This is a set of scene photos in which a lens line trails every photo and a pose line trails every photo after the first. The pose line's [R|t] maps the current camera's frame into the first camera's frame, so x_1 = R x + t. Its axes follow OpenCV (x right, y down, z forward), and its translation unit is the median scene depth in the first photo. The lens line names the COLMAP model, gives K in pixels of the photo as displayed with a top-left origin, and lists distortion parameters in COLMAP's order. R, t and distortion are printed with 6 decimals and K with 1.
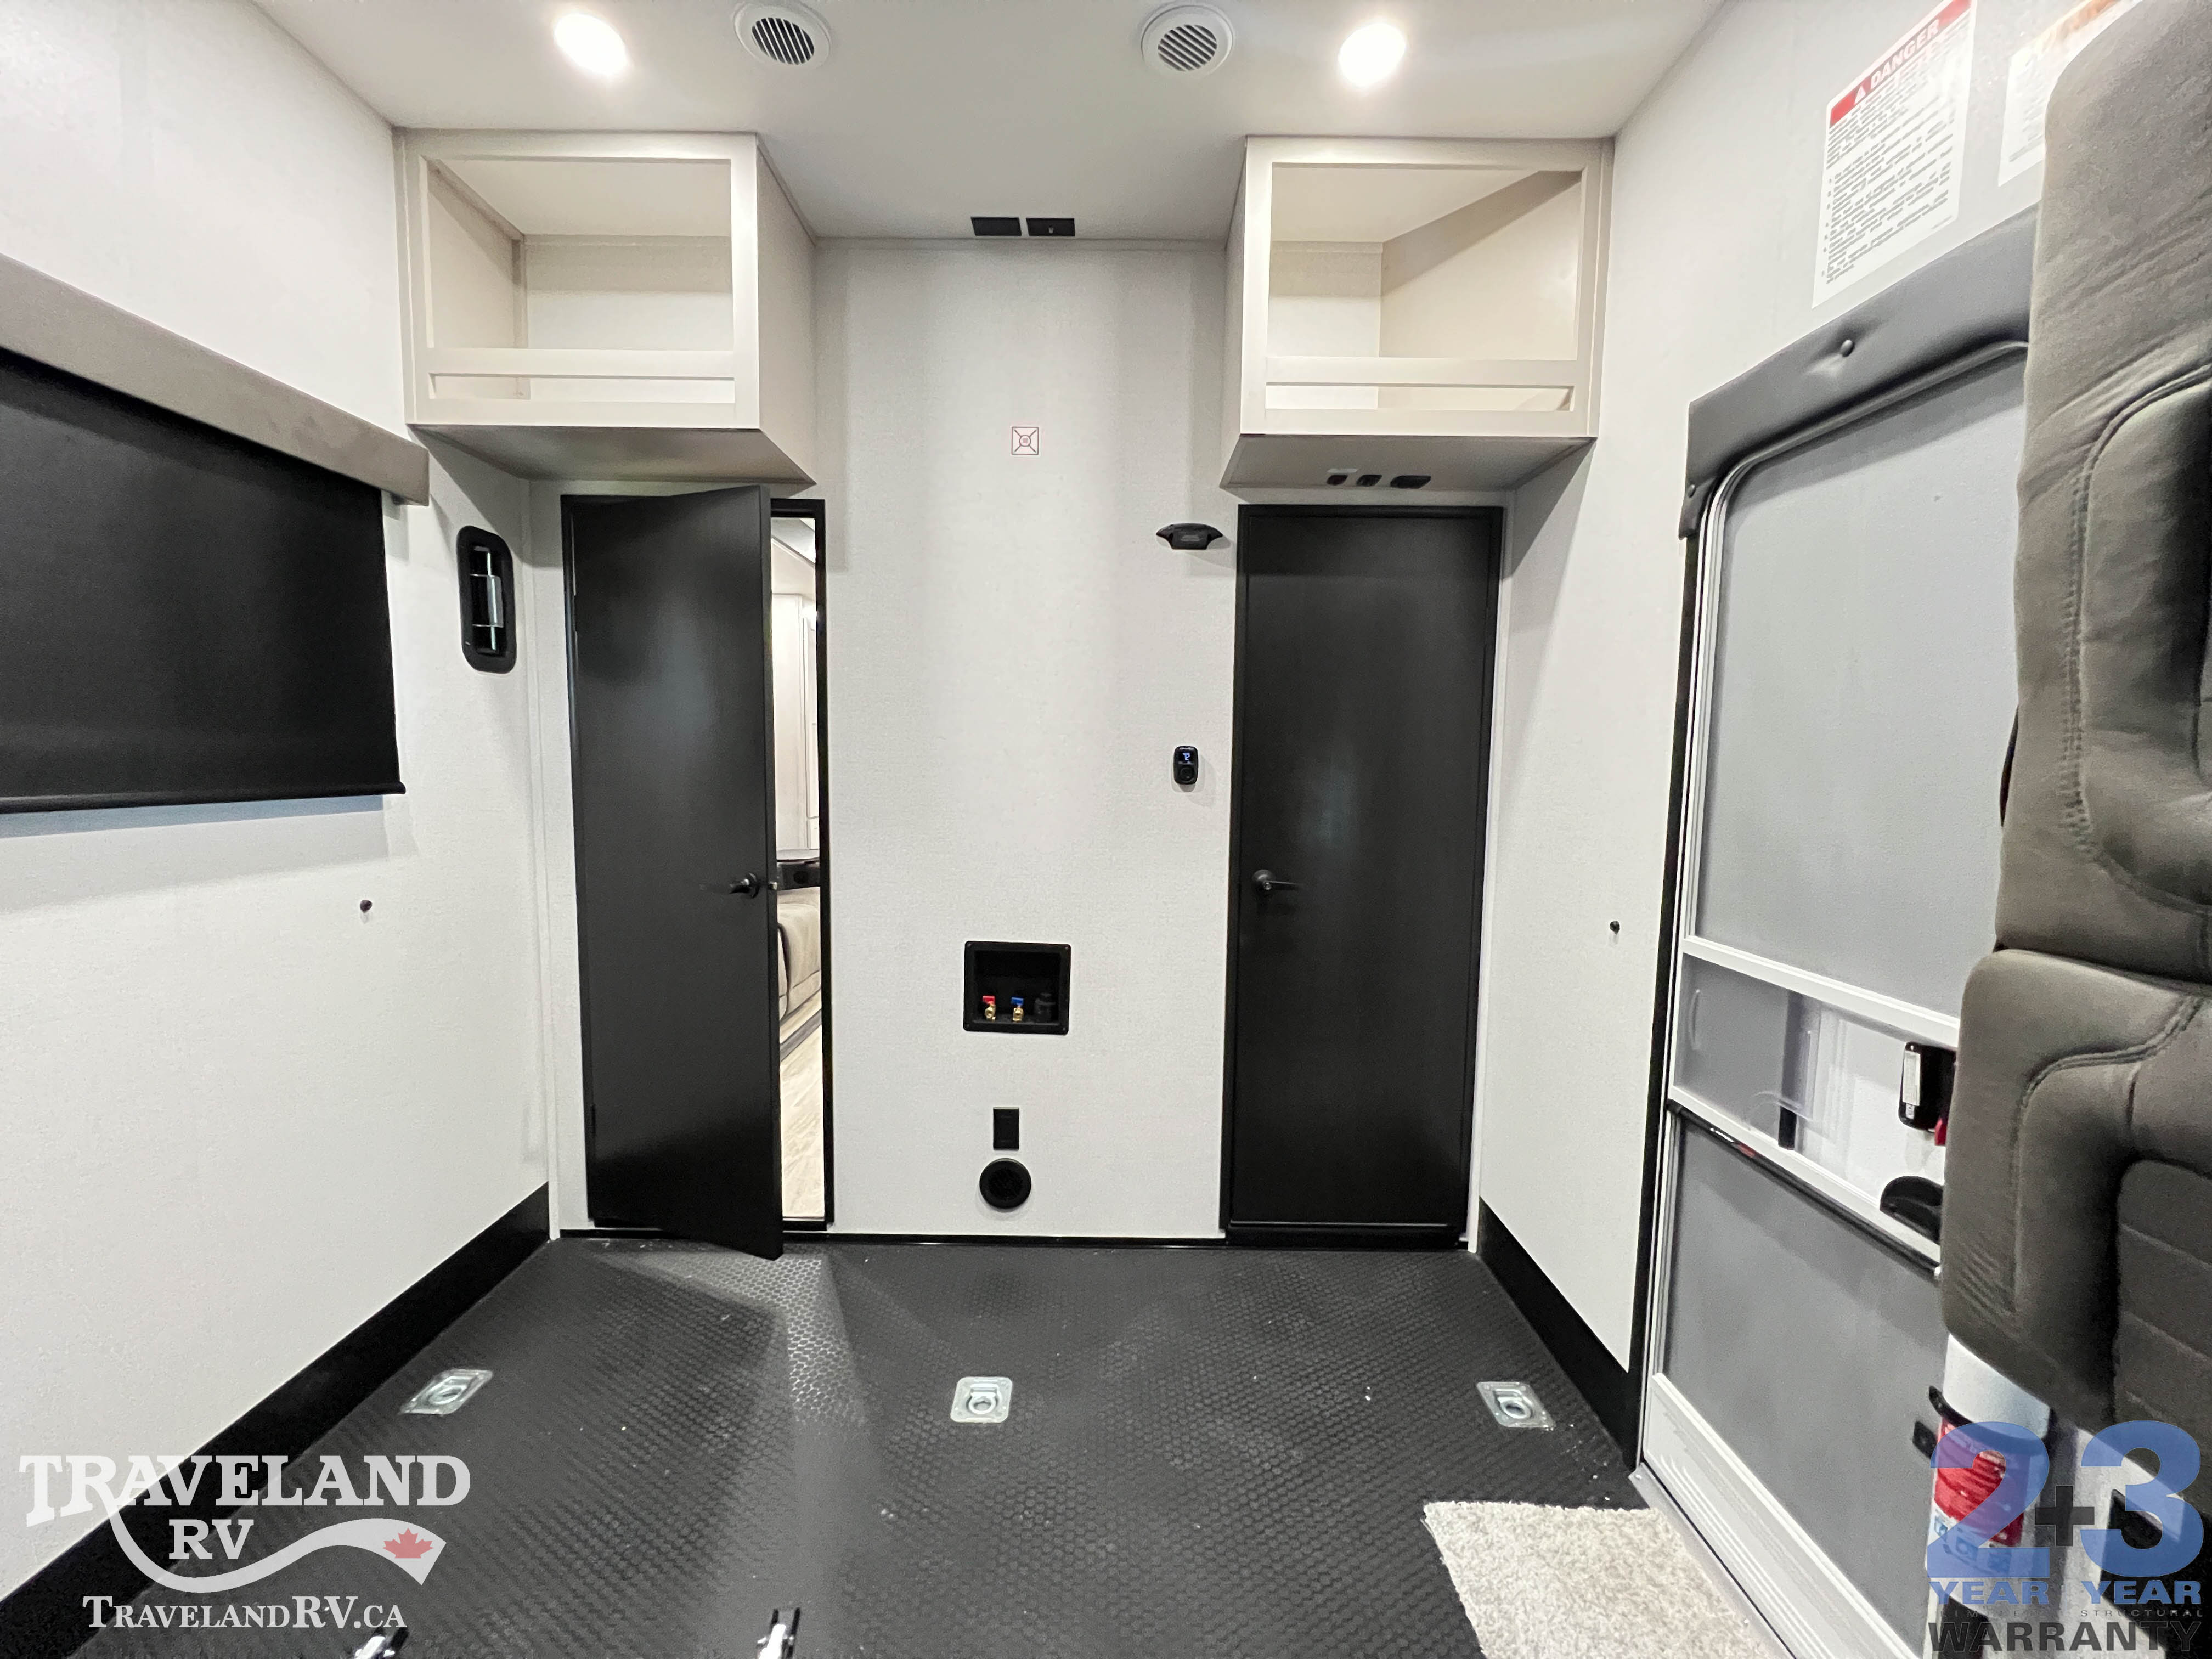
lens RADIAL K [[881.9, 0, 1107.4], [0, 881.9, 831.0], [0, 0, 1]] dist [-0.000959, 0.000544]
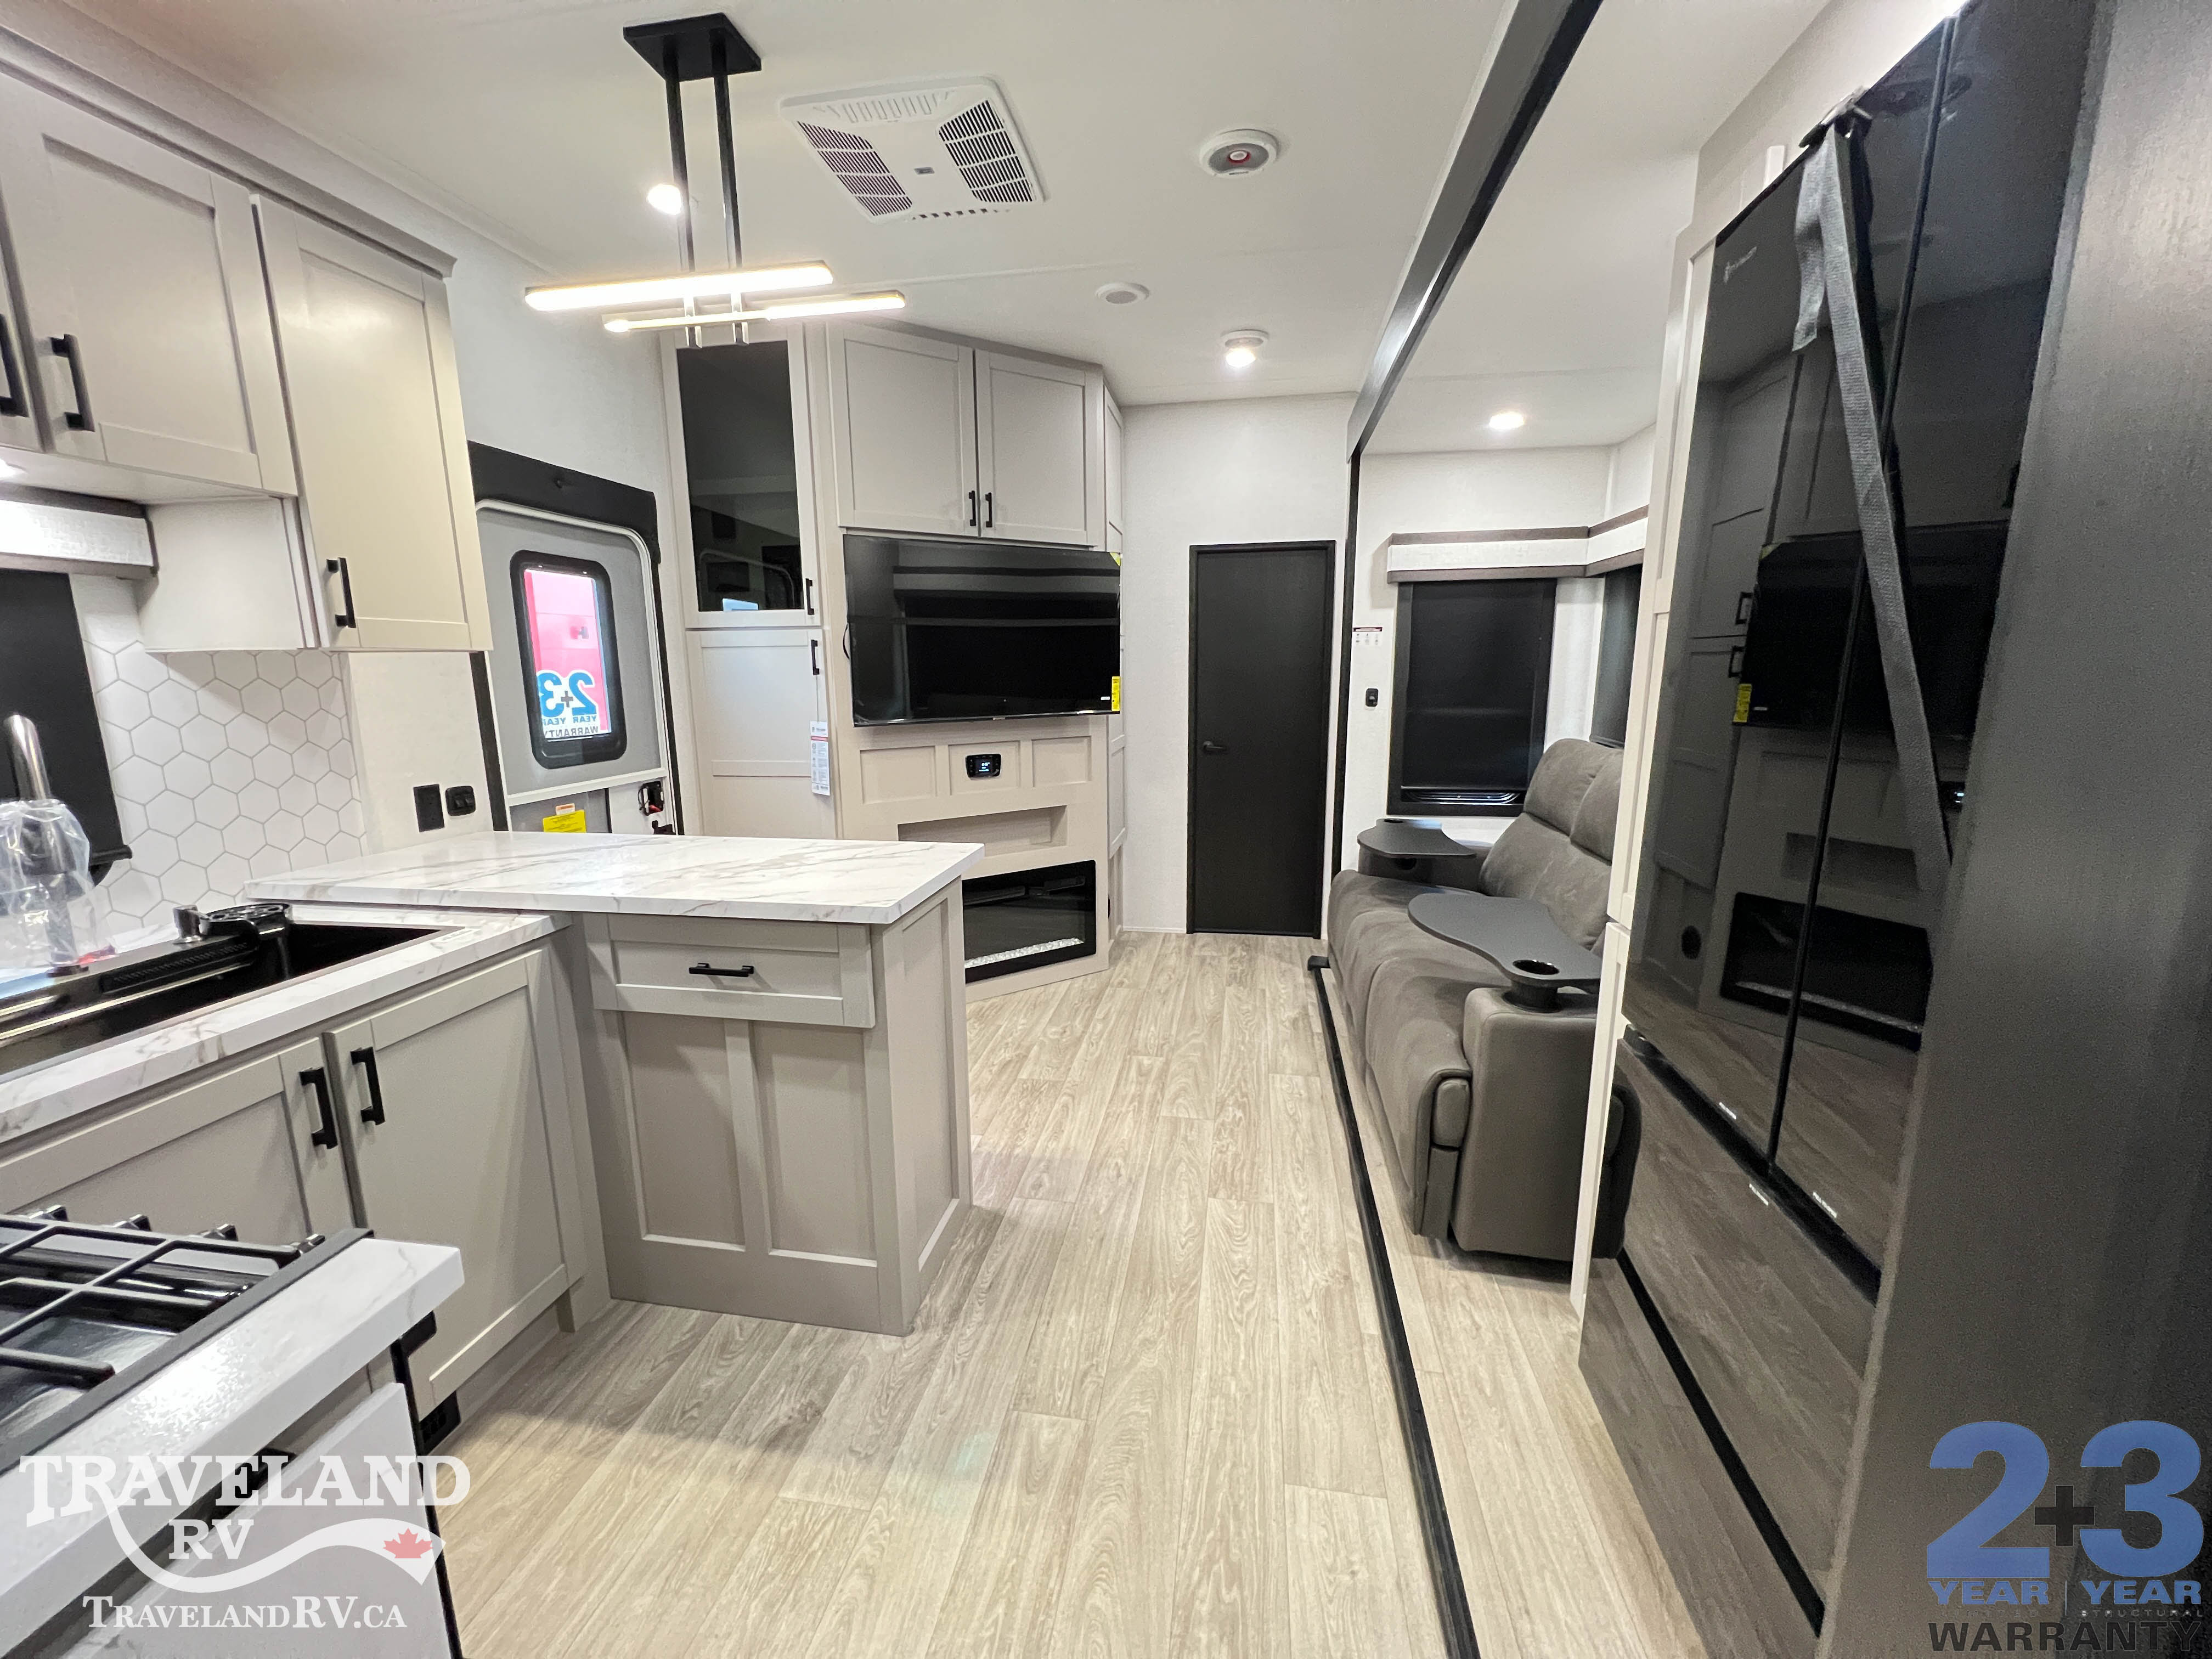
lens RADIAL K [[881.9, 0, 1103.1], [0, 881.9, 824.9], [0, 0, 1]] dist [-0.000959, 0.000544]
pose [[-0.987167, -0.050600, 0.151460, -0.674970], [-0.007368, 0.961893, 0.273326, -0.296551], [-0.159518, 0.268703, -0.949922, 2.568436]]
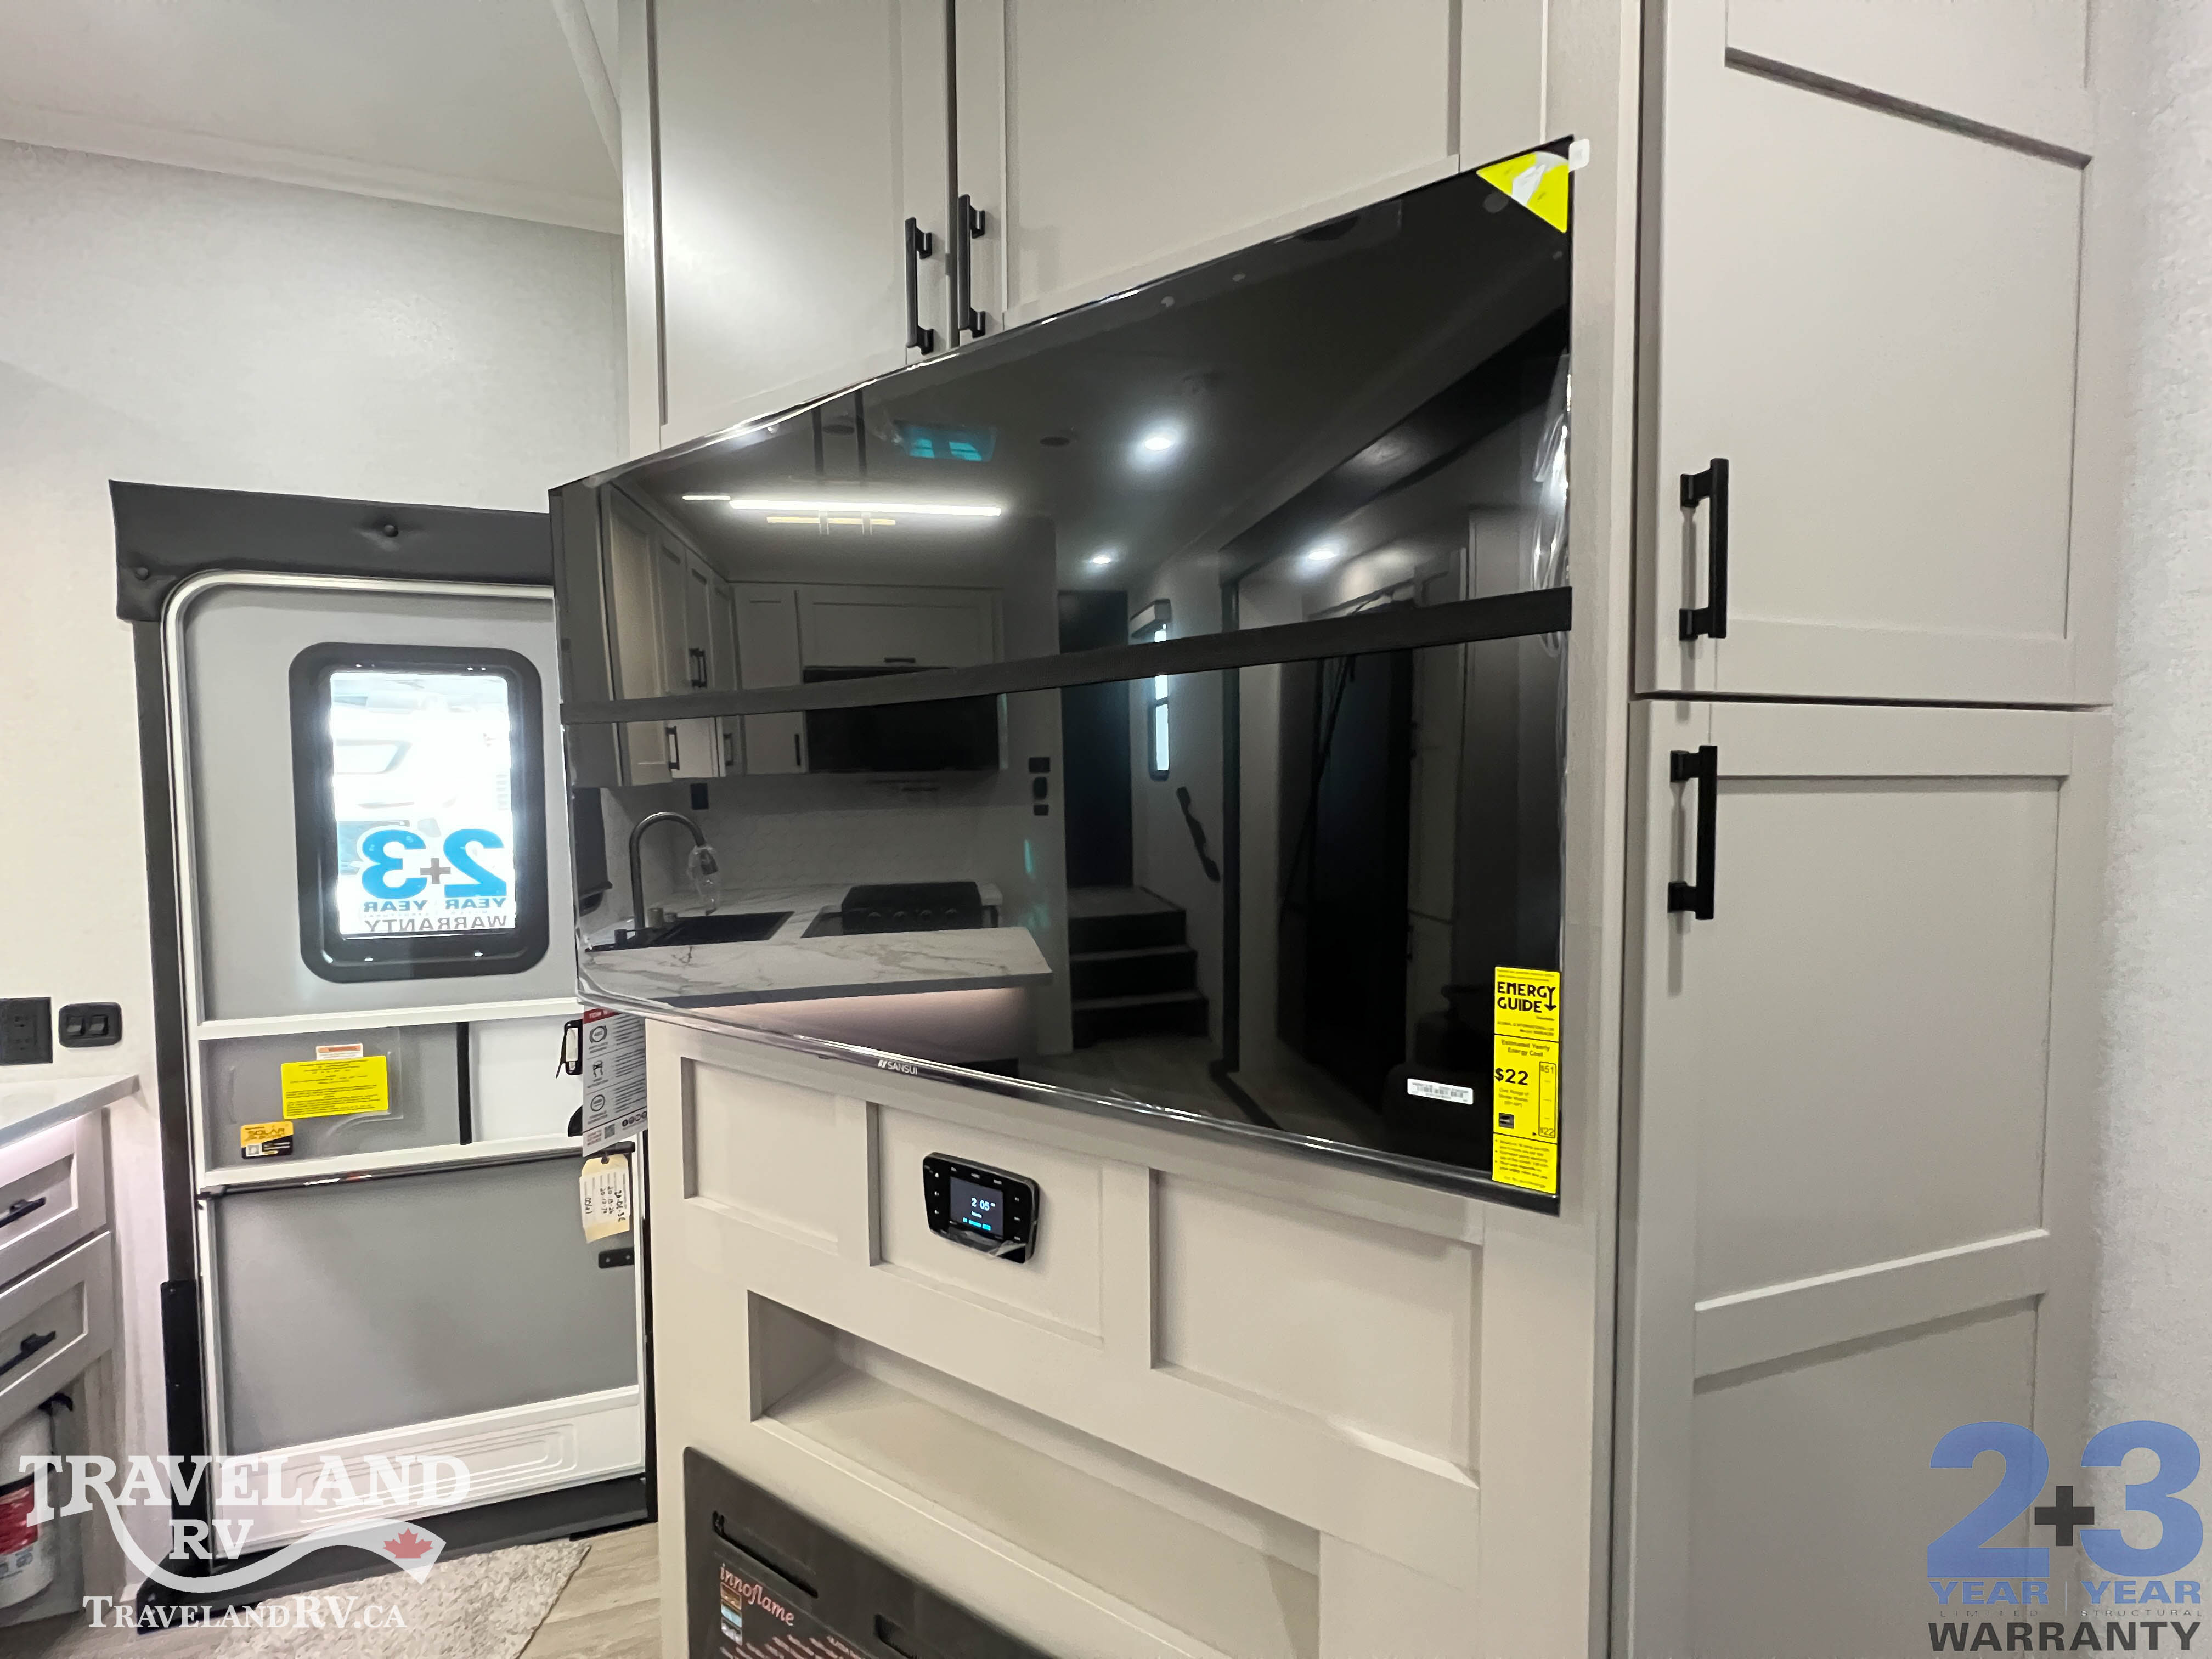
lens RADIAL K [[881.9, 0, 1100.3], [0, 881.9, 828.1], [0, 0, 1]] dist [-0.000959, 0.000544]
pose [[-0.286598, -0.074462, 0.955153, -0.617202], [0.084575, 0.991116, 0.102642, -0.135748], [-0.954311, 0.110199, -0.277755, 0.383148]]
